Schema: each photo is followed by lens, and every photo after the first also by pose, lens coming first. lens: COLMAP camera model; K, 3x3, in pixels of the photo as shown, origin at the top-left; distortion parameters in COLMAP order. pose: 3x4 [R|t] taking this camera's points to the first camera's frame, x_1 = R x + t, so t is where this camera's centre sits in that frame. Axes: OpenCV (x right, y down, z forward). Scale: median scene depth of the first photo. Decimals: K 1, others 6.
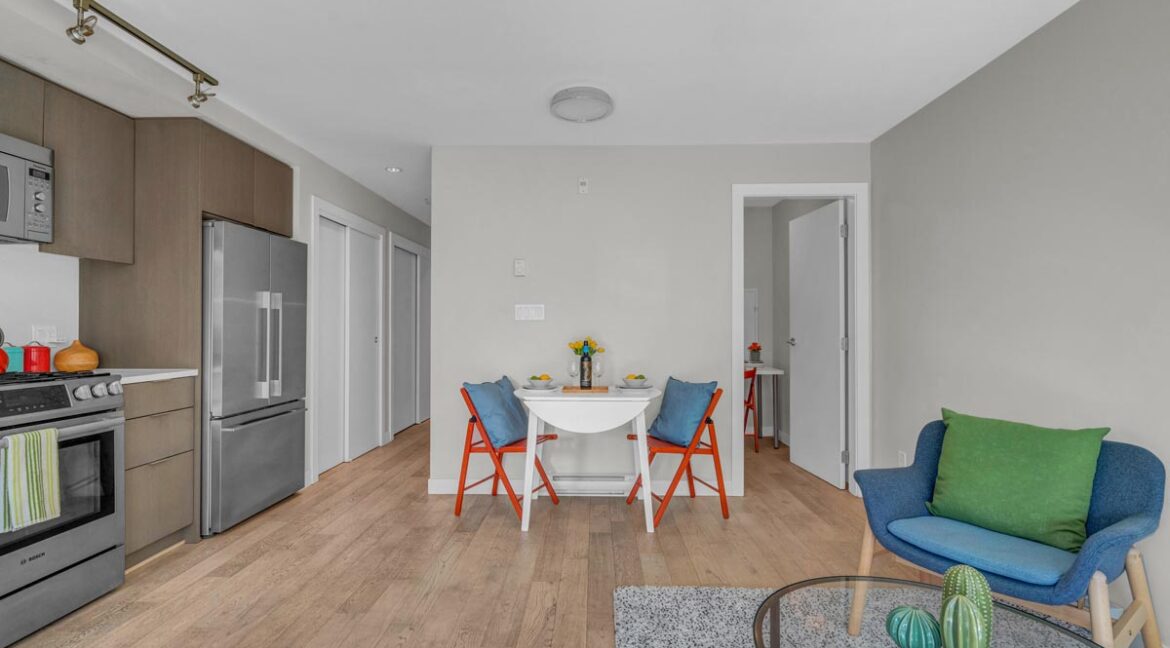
lens RADIAL K [[530.9, 0, 581.8], [0, 530.9, 328.2], [0, 0, 1]] dist [0.001201, -0.001141]
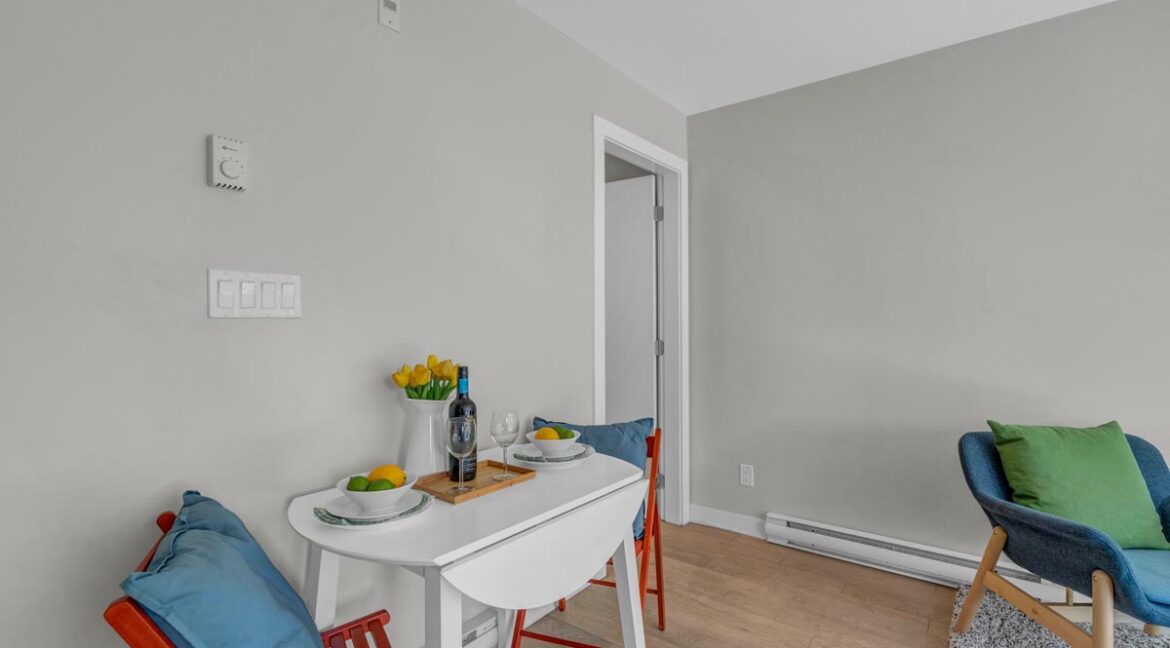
lens RADIAL K [[530.9, 0, 586.8], [0, 530.9, 325.0], [0, 0, 1]] dist [0.001201, -0.001141]
pose [[0.580019, -0.007558, 0.814568, -0.267049], [0.003541, 0.999971, 0.006756, -0.011623], [-0.814596, -0.001034, 0.580028, 0.628322]]
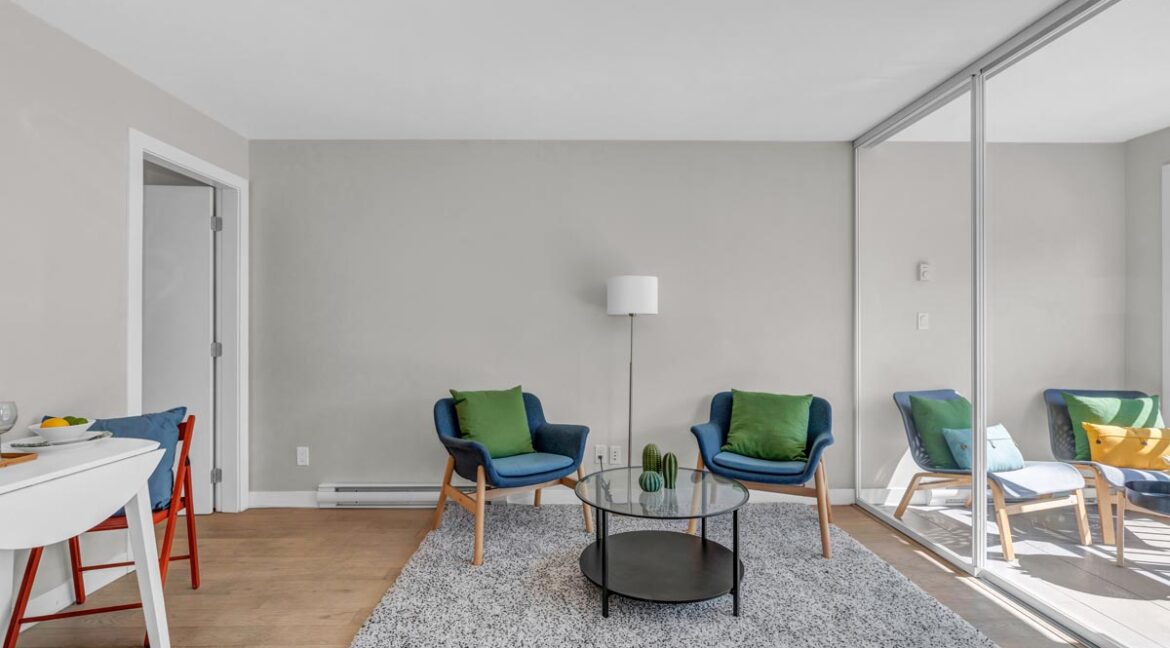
lens RADIAL K [[530.9, 0, 583.2], [0, 530.9, 325.7], [0, 0, 1]] dist [0.001201, -0.001141]
pose [[-0.050302, 0.002077, 0.998732, -0.452362], [-0.006685, 0.999975, -0.002416, -0.011607], [-0.998712, -0.006798, -0.050287, 0.438887]]
